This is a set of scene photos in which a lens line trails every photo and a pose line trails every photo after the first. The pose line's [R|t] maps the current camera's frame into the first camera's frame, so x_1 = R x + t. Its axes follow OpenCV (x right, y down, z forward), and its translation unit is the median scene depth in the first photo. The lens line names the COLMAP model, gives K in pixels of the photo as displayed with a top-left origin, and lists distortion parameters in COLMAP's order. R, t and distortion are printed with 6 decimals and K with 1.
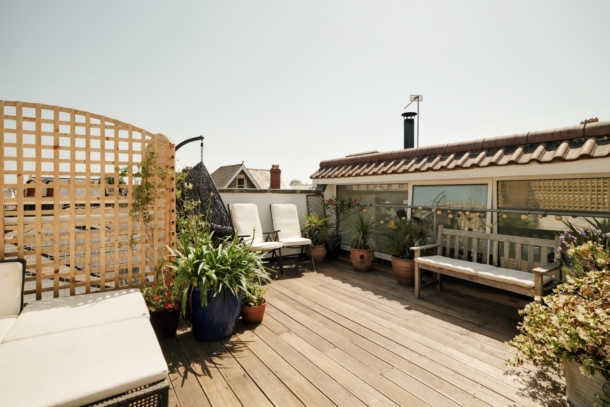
lens RADIAL K [[292.2, 0, 305.1], [0, 292.2, 182.3], [0, 0, 1]] dist [0.000060, -0.000066]
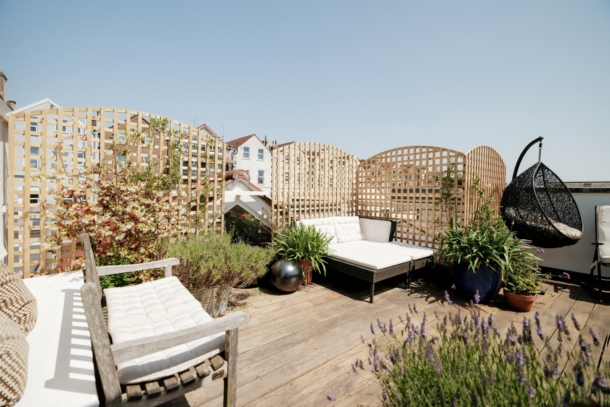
lens RADIAL K [[276.8, 0, 304.4], [0, 276.8, 195.4], [0, 0, 1]] dist [-0.000863, -0.000144]
pose [[0.056984, 0.004824, -0.998363, 0.893059], [0.017366, 0.999832, 0.005823, 0.039797], [0.998224, -0.017669, 0.056891, 0.187178]]
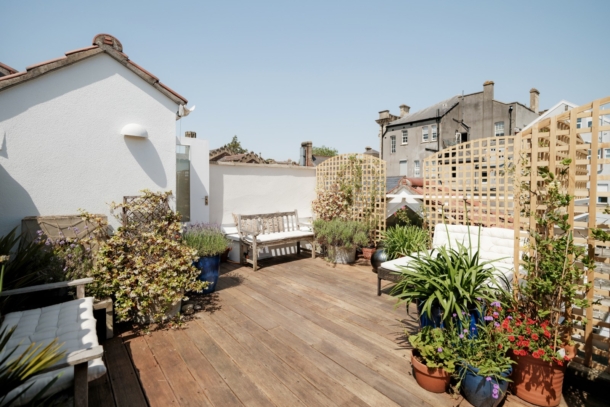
lens RADIAL K [[276.8, 0, 304.4], [0, 276.8, 195.4], [0, 0, 1]] dist [-0.000863, -0.000144]
pose [[-0.998005, -0.000856, -0.063136, 0.177265], [-0.000119, 0.999932, -0.011680, 0.046681], [0.063142, -0.011649, -0.997937, 1.833349]]
